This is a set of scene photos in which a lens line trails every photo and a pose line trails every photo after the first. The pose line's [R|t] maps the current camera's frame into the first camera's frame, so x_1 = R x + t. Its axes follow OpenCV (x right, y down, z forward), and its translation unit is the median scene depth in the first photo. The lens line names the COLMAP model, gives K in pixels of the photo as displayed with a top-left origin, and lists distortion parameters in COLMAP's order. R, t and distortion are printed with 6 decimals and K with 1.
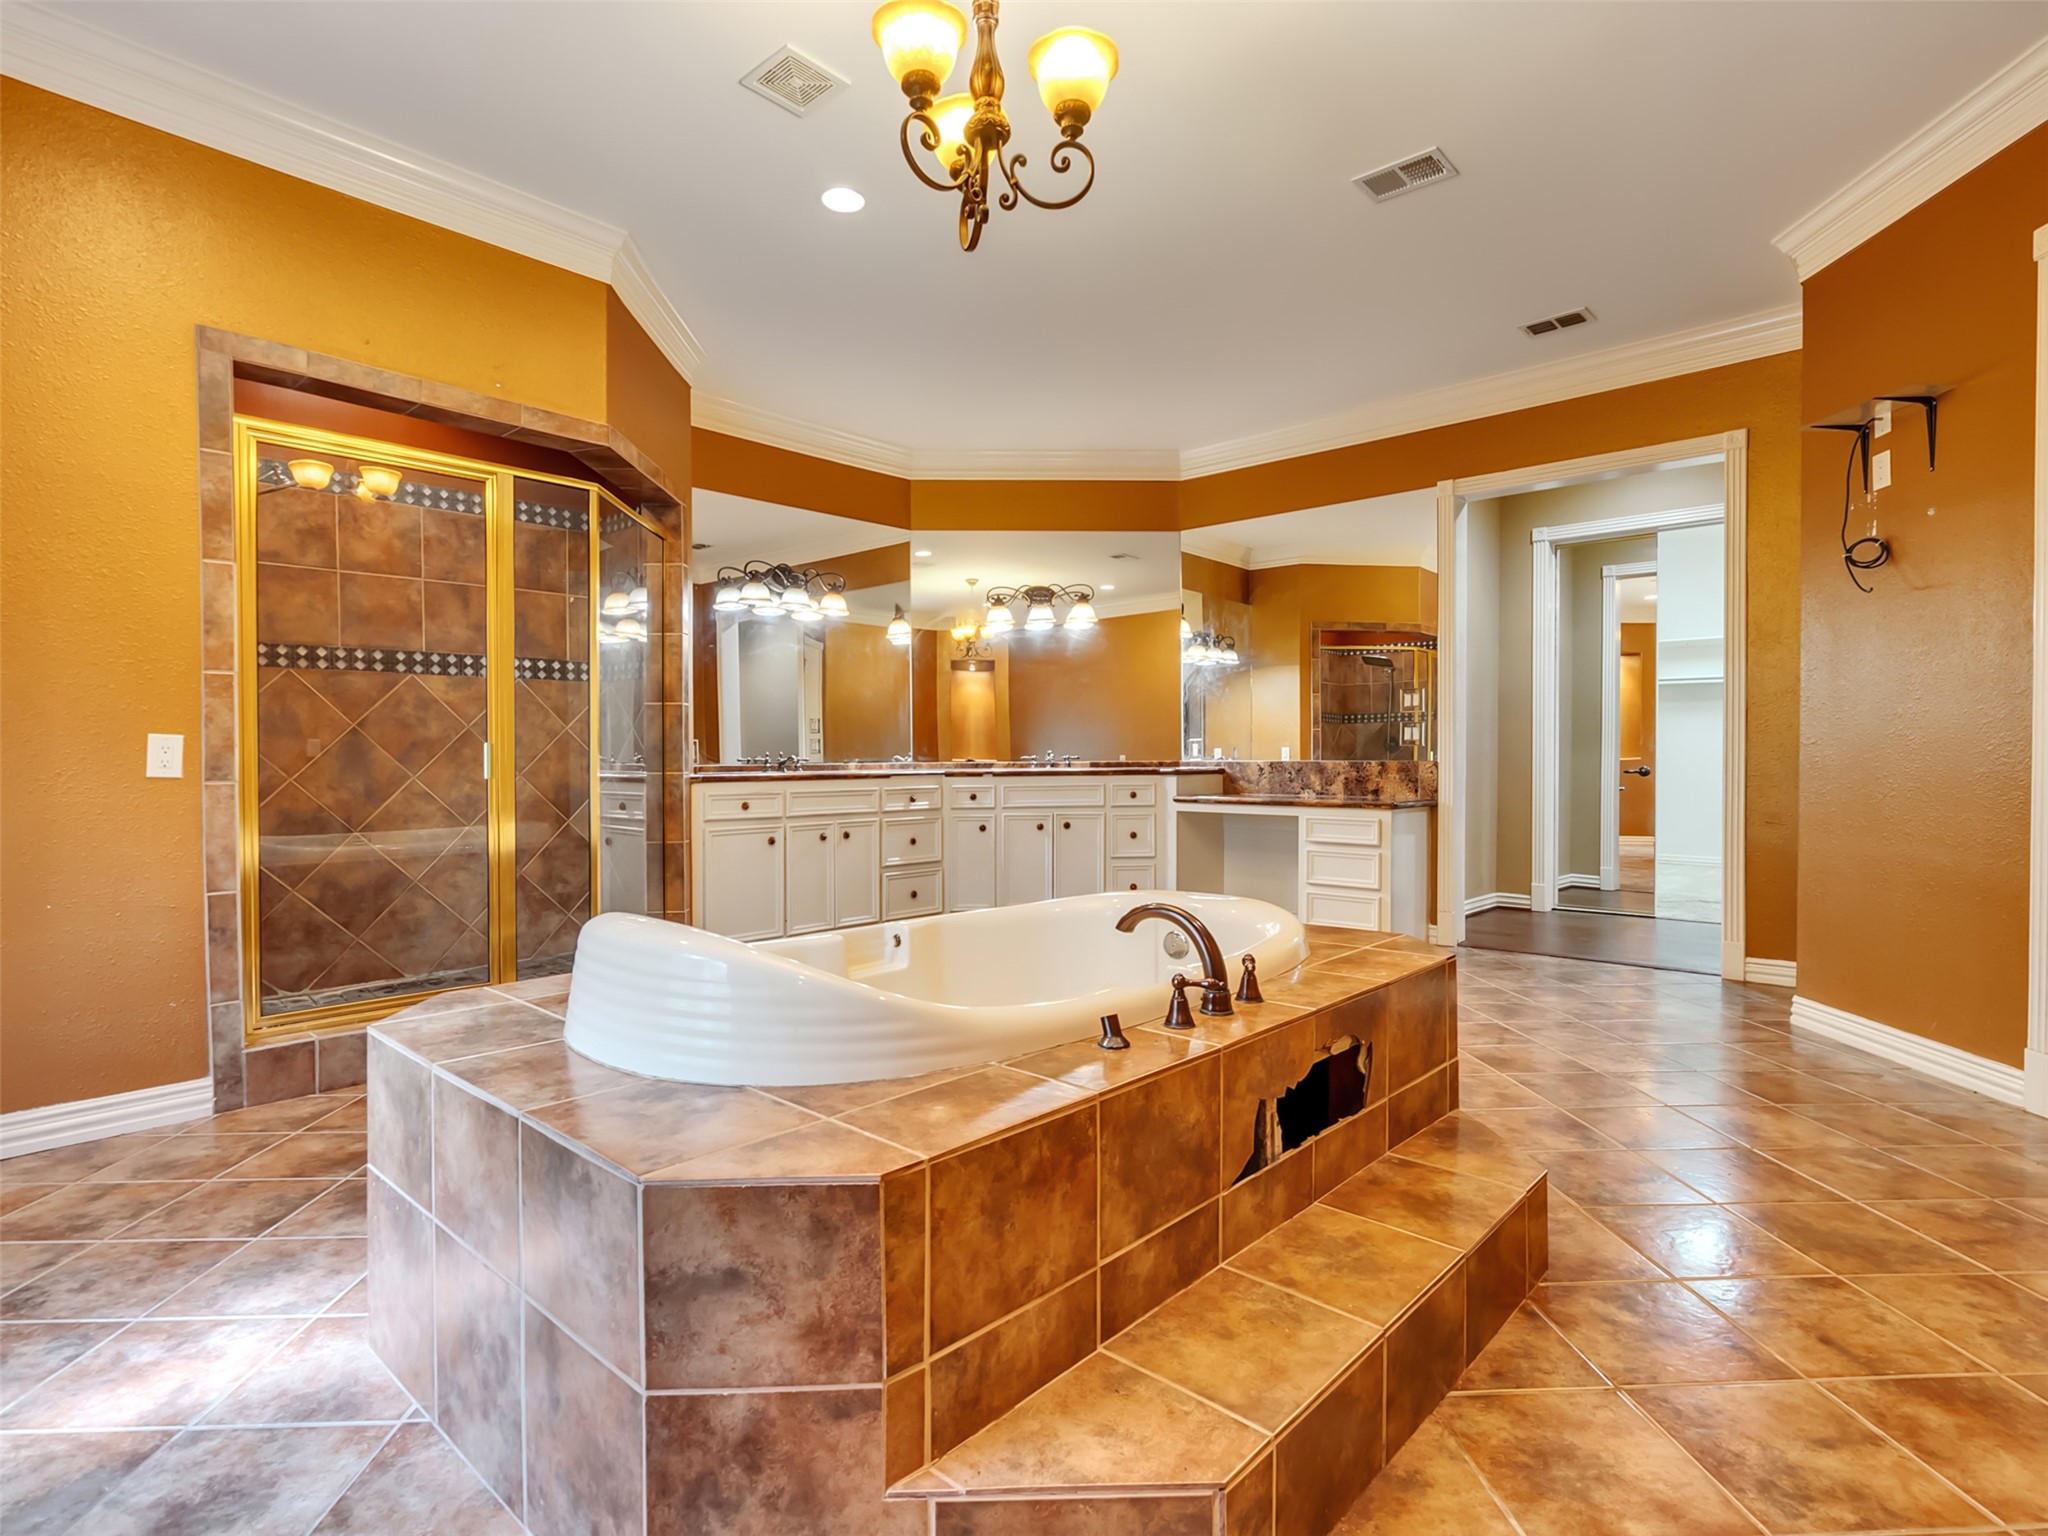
lens RADIAL K [[1048.0, 0, 1004.3], [0, 1048.0, 767.3], [0, 0, 1]] dist [-0.001019, 0.000379]
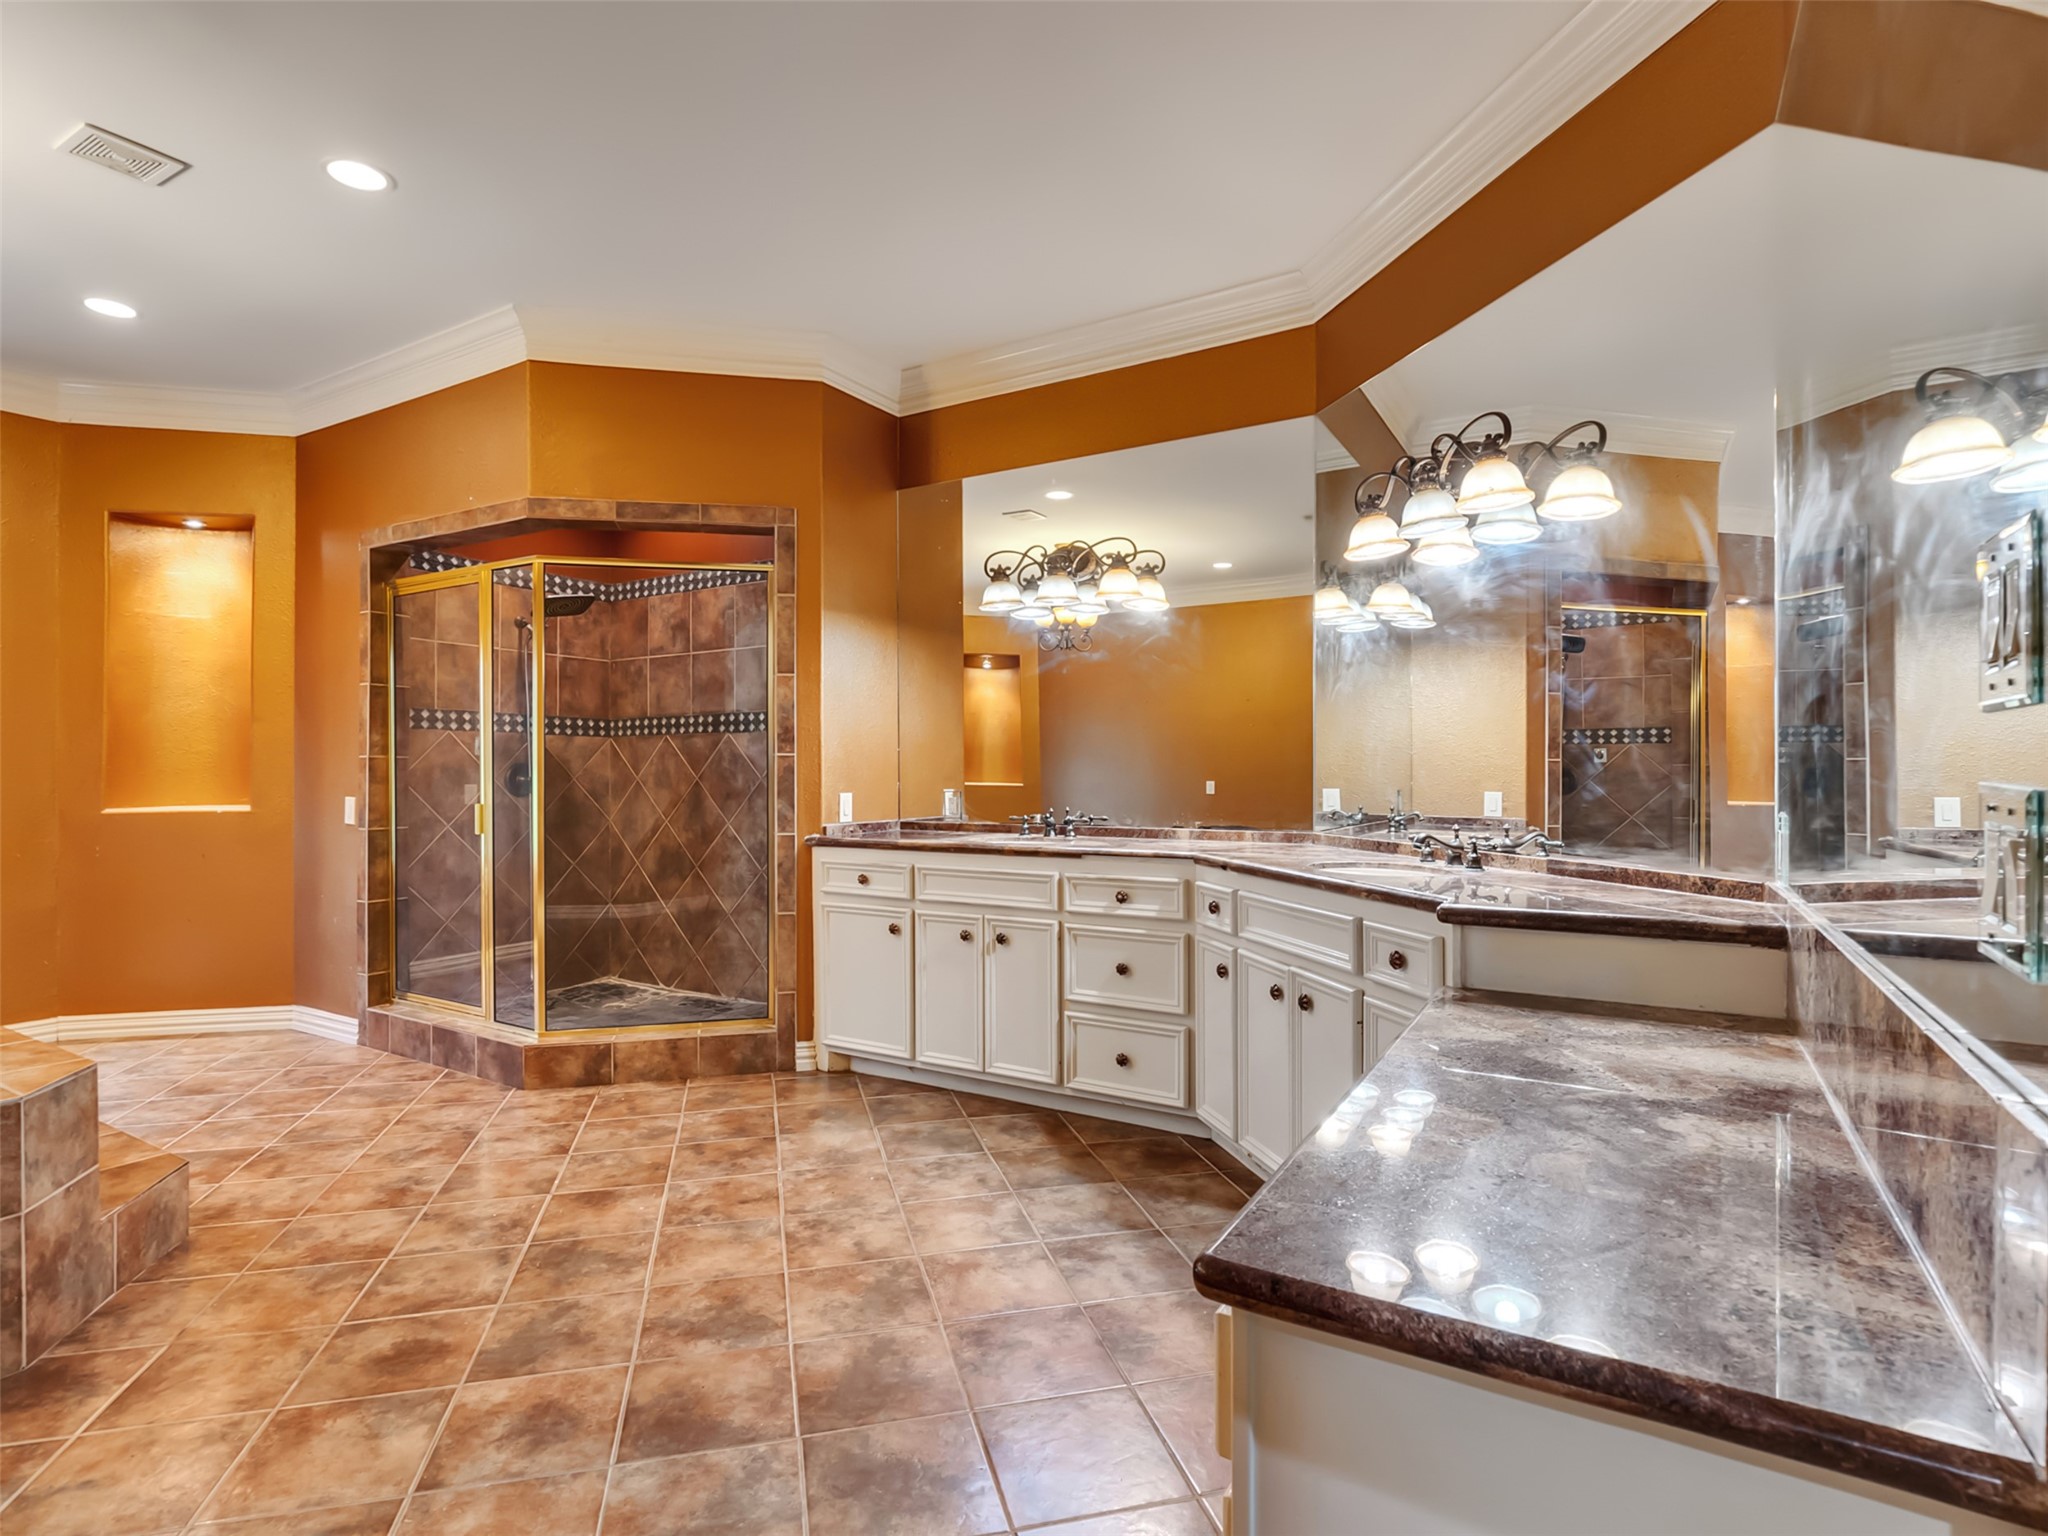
lens RADIAL K [[1048.0, 0, 1004.3], [0, 1048.0, 767.3], [0, 0, 1]] dist [-0.001019, 0.000379]
pose [[0.195480, 0.002423, -0.980705, 0.624672], [-0.007209, 0.999973, 0.001033, -0.055749], [0.980681, 0.006868, 0.195492, 1.086553]]
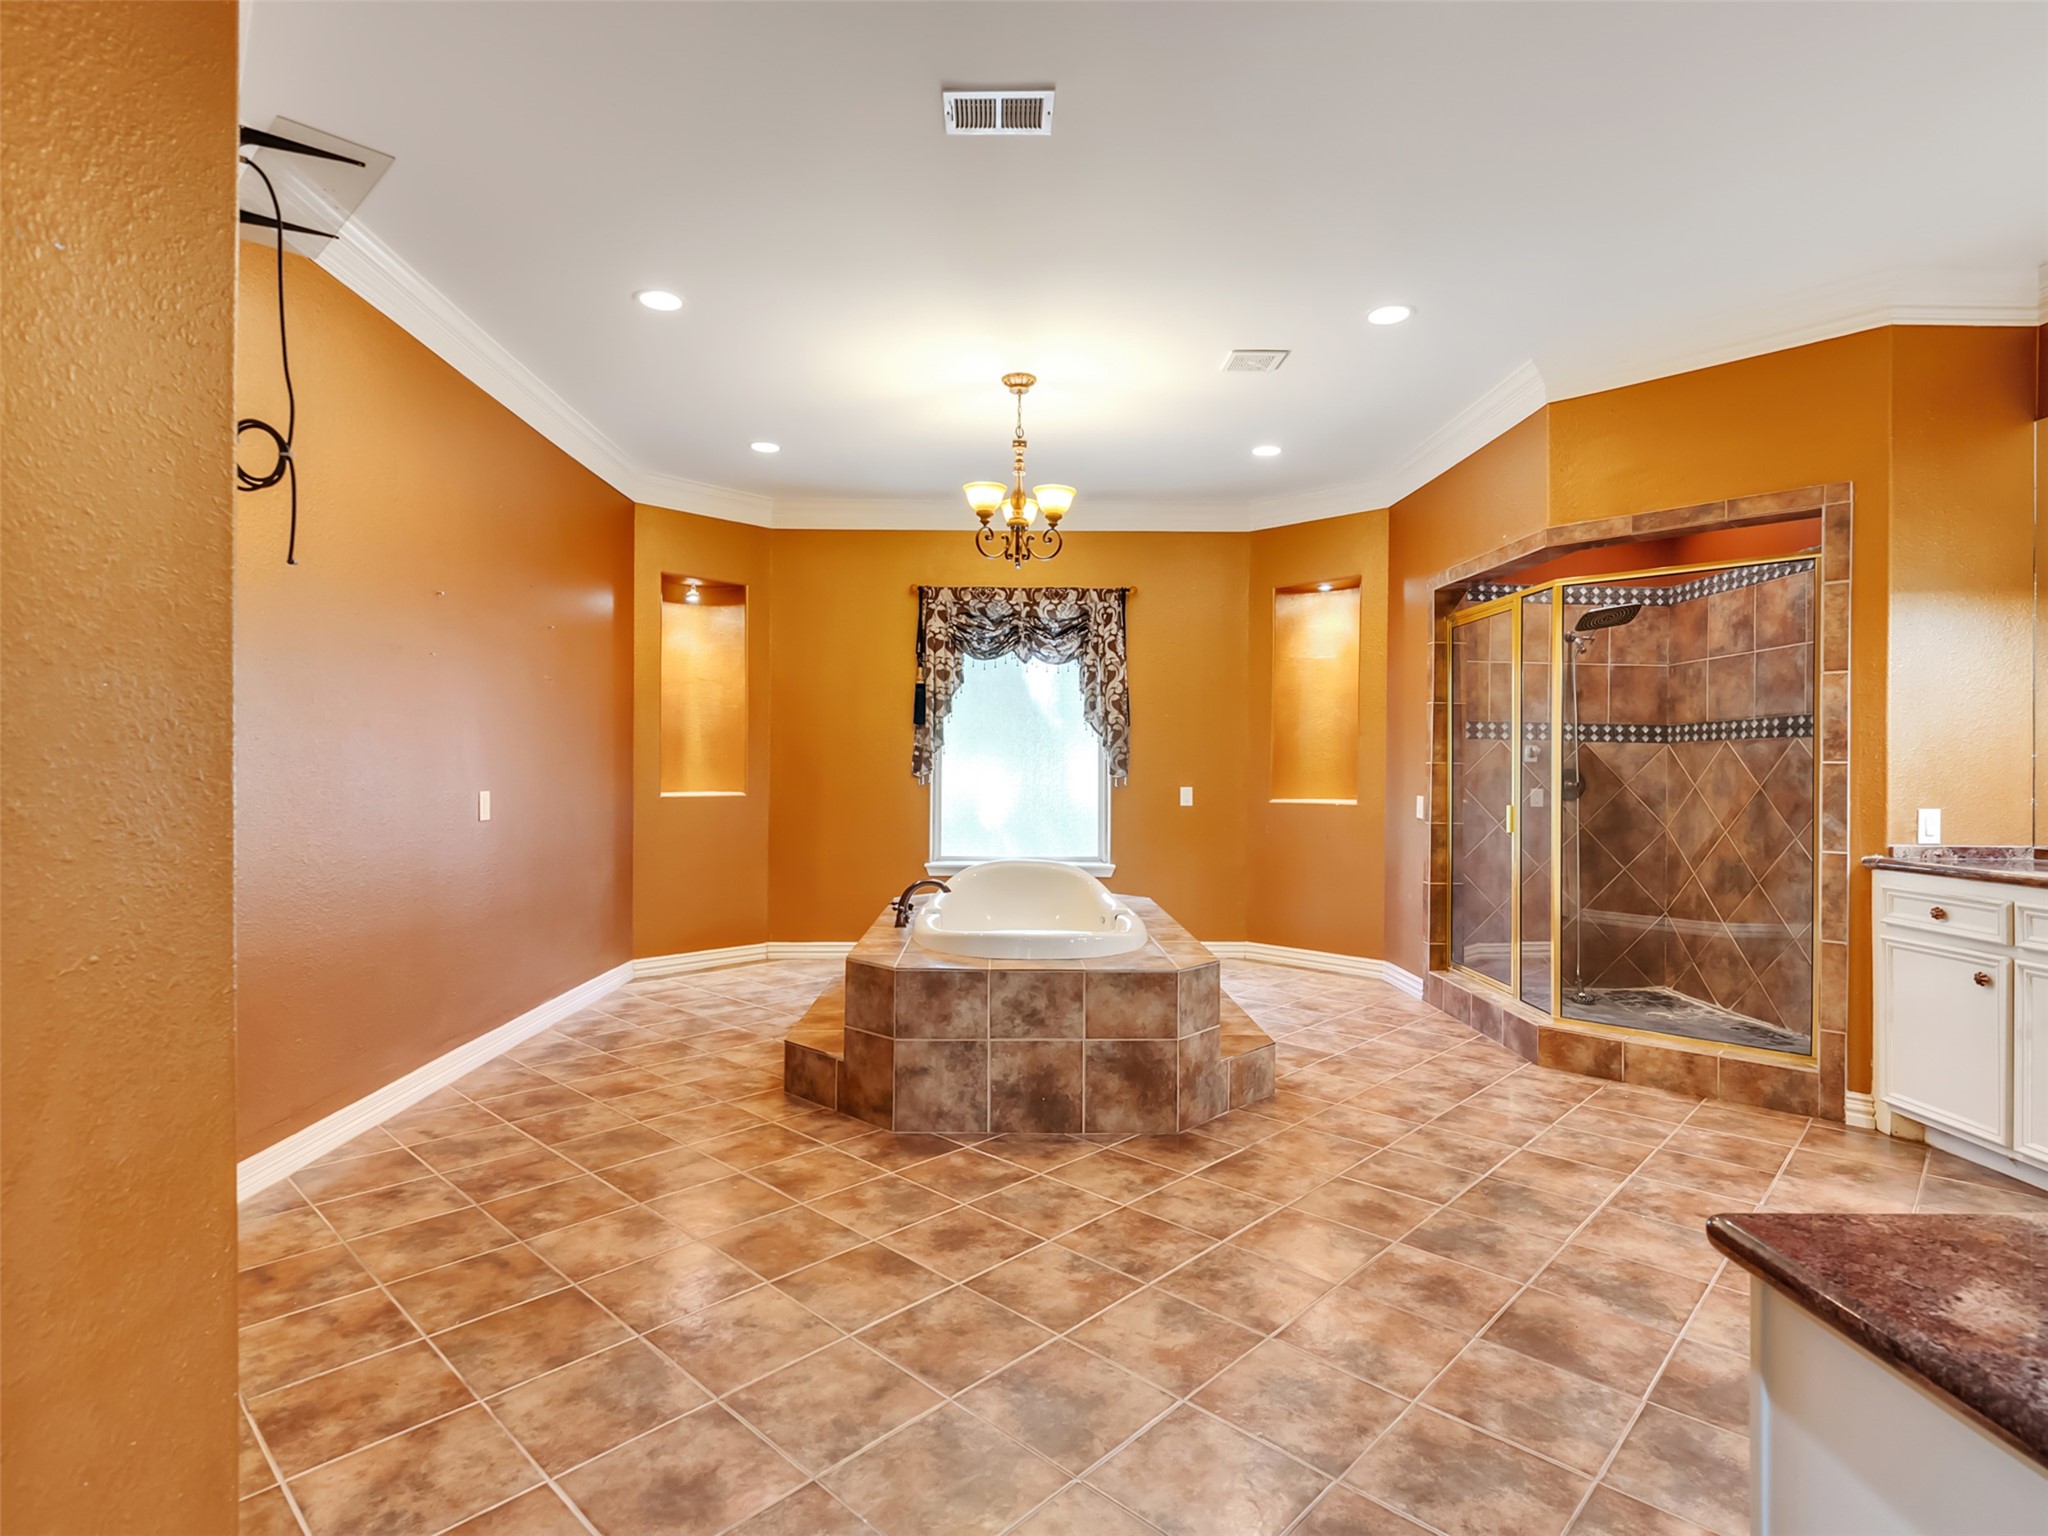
lens RADIAL K [[1048.0, 0, 1004.3], [0, 1048.0, 767.3], [0, 0, 1]] dist [-0.001019, 0.000379]
pose [[-0.727438, -0.002055, -0.686171, 0.713539], [-0.011294, 0.999896, 0.008978, -0.061062], [0.686081, 0.014280, -0.727385, 1.230585]]
